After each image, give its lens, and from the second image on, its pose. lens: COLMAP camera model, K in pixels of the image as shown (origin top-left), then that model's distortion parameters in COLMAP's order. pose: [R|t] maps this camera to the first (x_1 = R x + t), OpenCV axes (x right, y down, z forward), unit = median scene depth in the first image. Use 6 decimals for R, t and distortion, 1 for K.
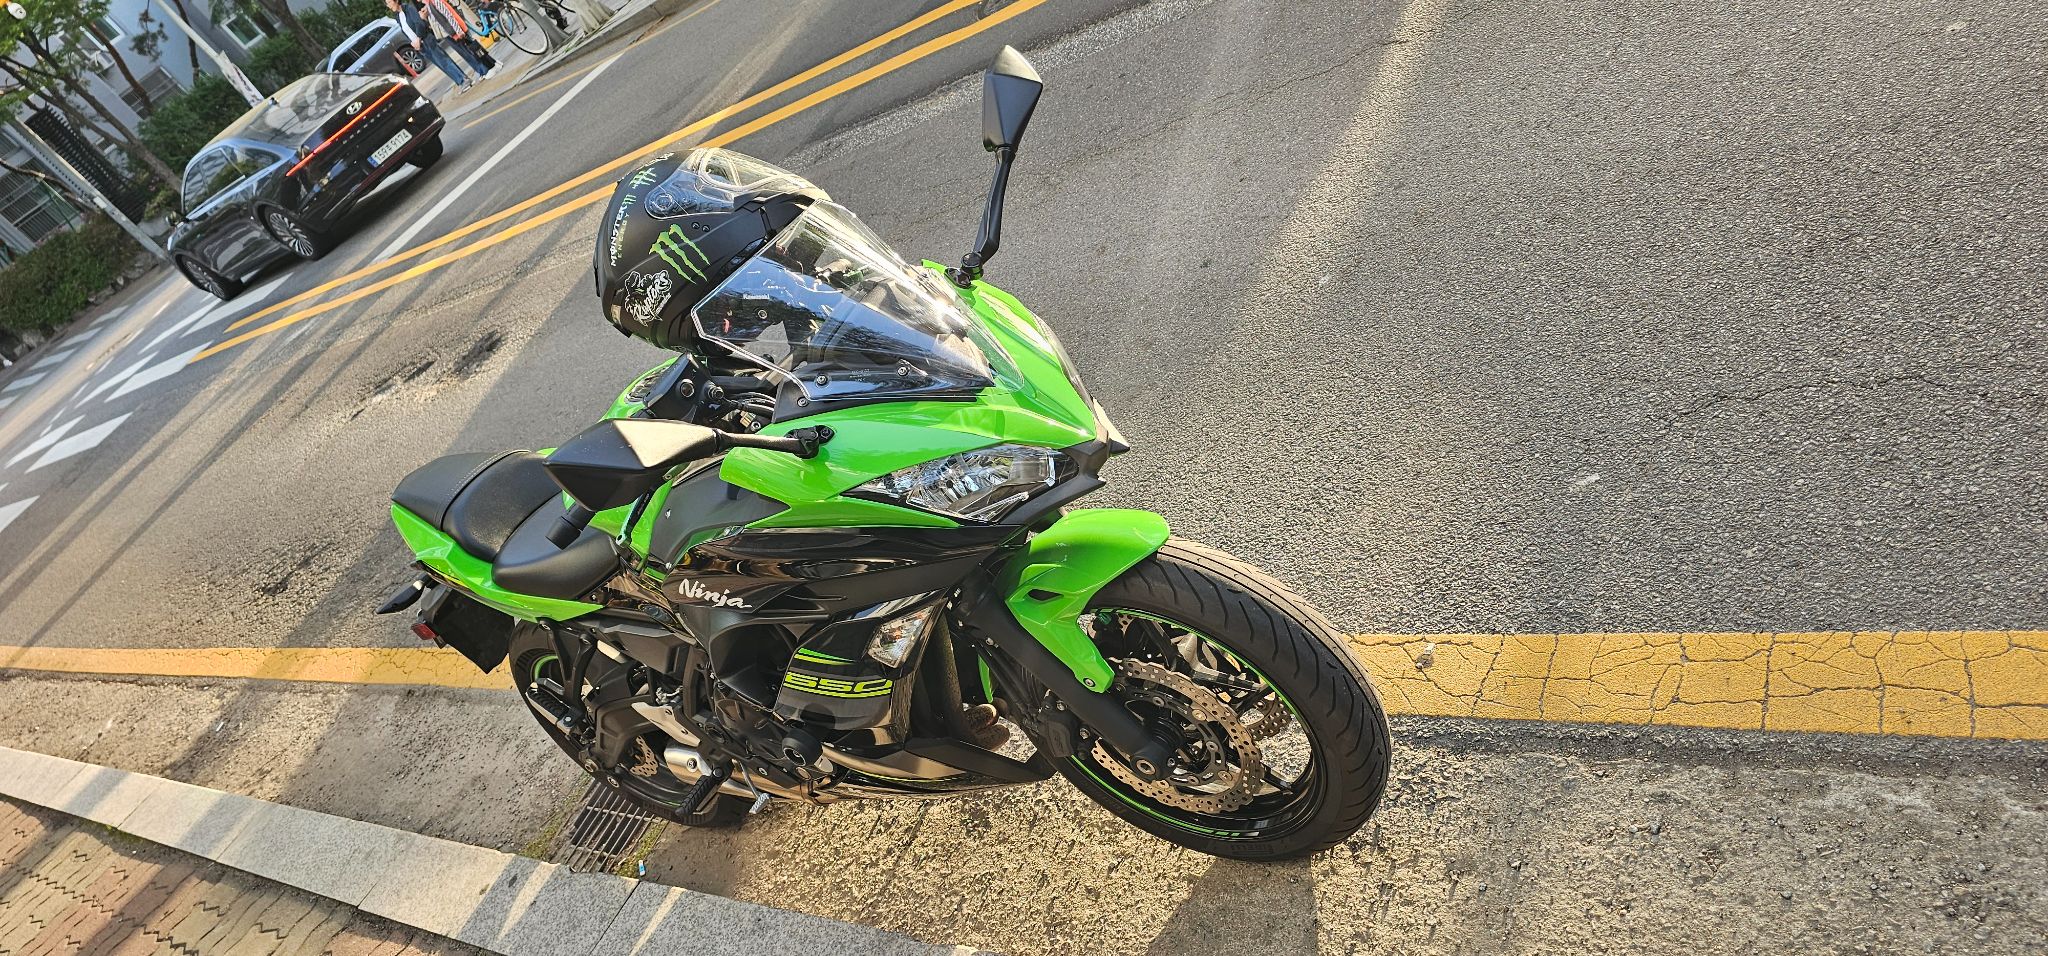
lens RADIAL K [[1408.9, 0, 1017.0], [0, 1408.9, 465.1], [0, 0, 1]] dist [0.065695, -0.066020]
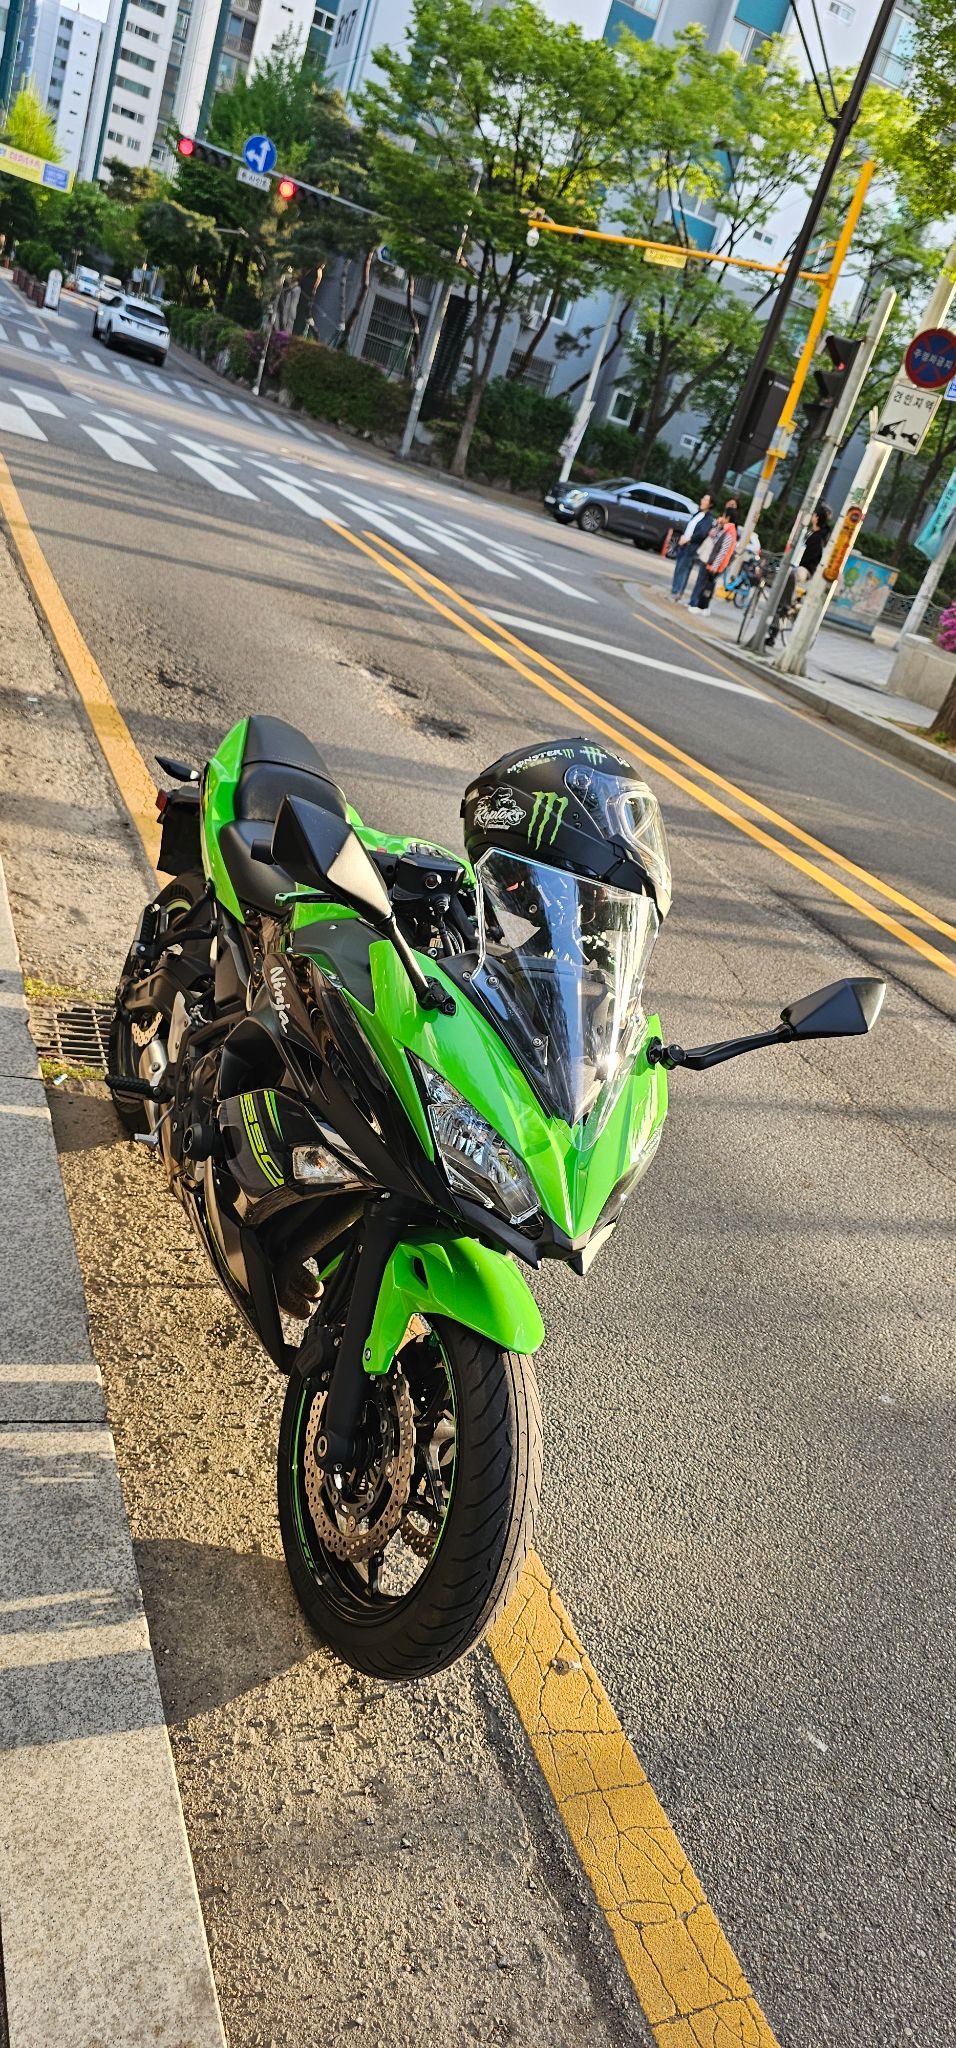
lens RADIAL K [[1408.9, 0, 463.4], [0, 1408.9, 1029.5], [0, 0, 1]] dist [0.065695, -0.066020]
pose [[0.472941, 0.862070, -0.182105, 0.062772], [-0.873859, 0.485362, 0.028187, -0.045250], [0.112686, 0.145803, 0.982875, -0.028781]]
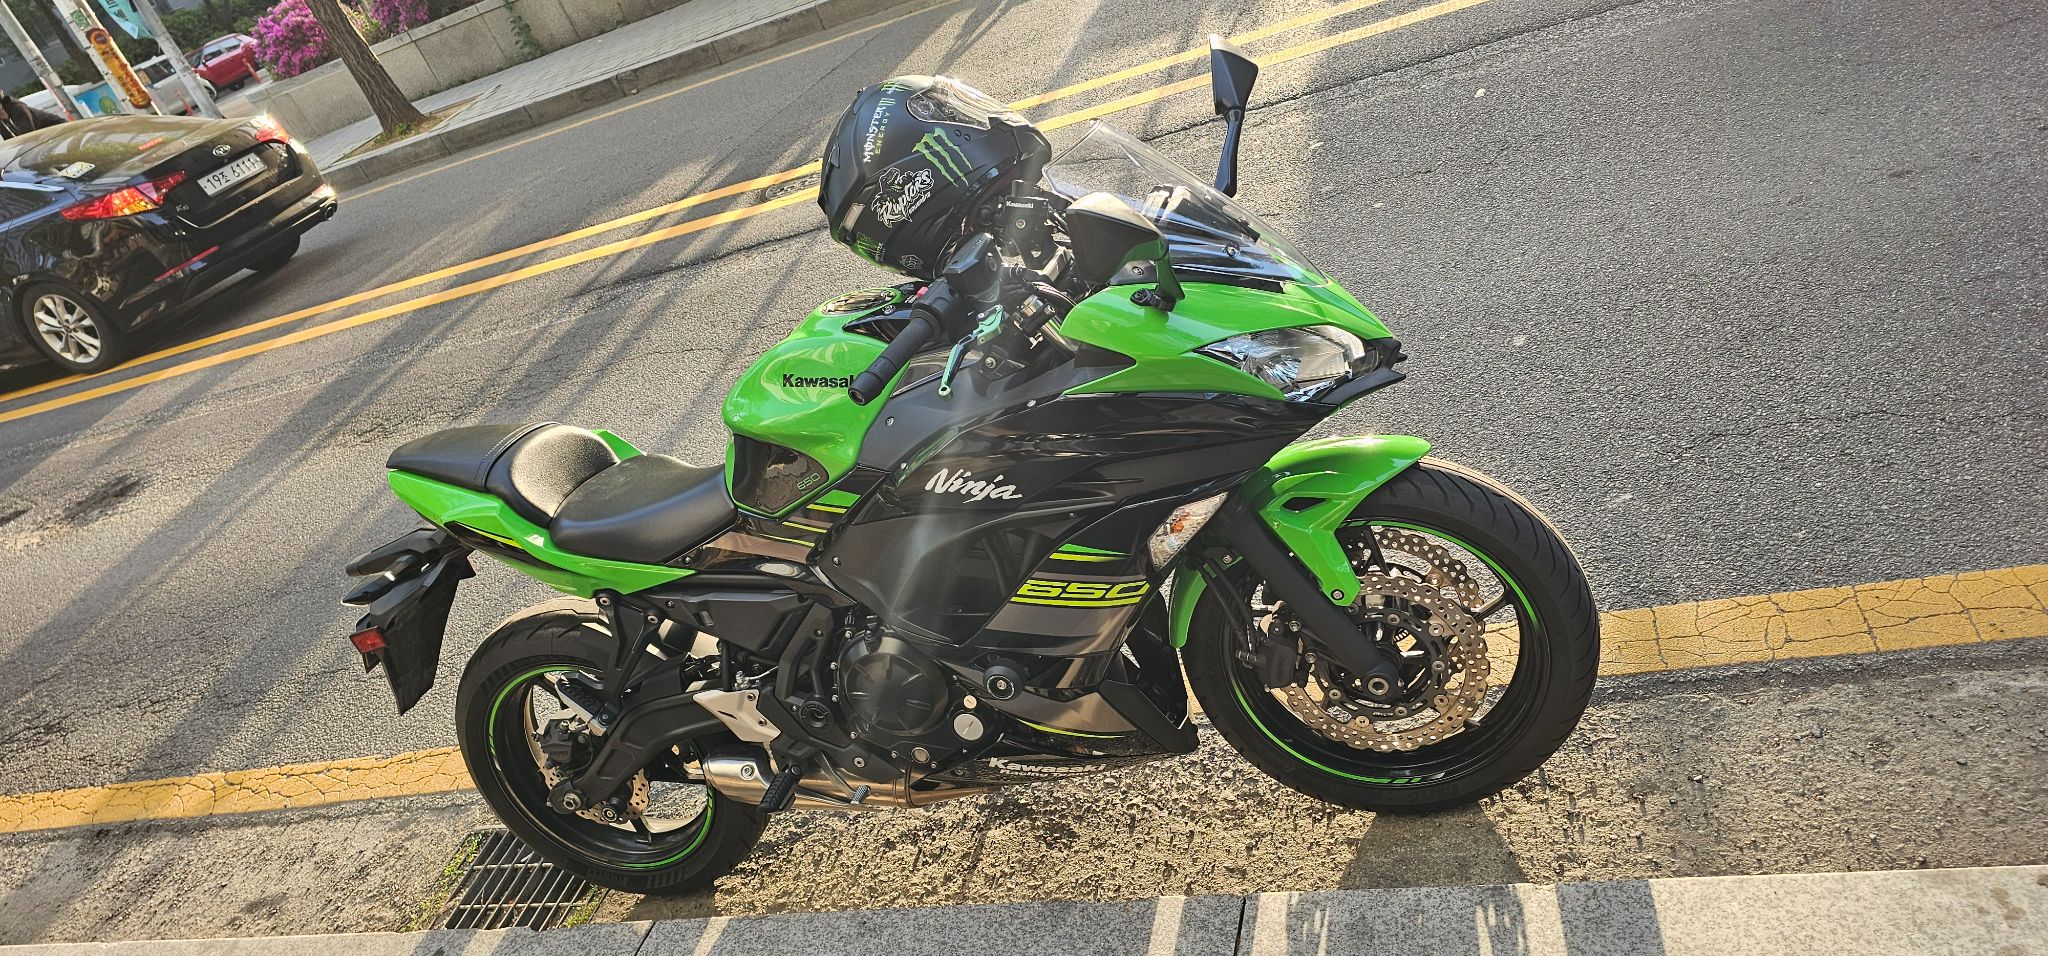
lens RADIAL K [[1408.9, 0, 1035.1], [0, 1408.9, 453.9], [0, 0, 1]] dist [0.065695, -0.066020]
pose [[0.945868, 0.093159, 0.310894, -0.451121], [-0.023427, 0.975018, -0.220889, 0.265981], [-0.323705, 0.201648, 0.924421, 0.093349]]
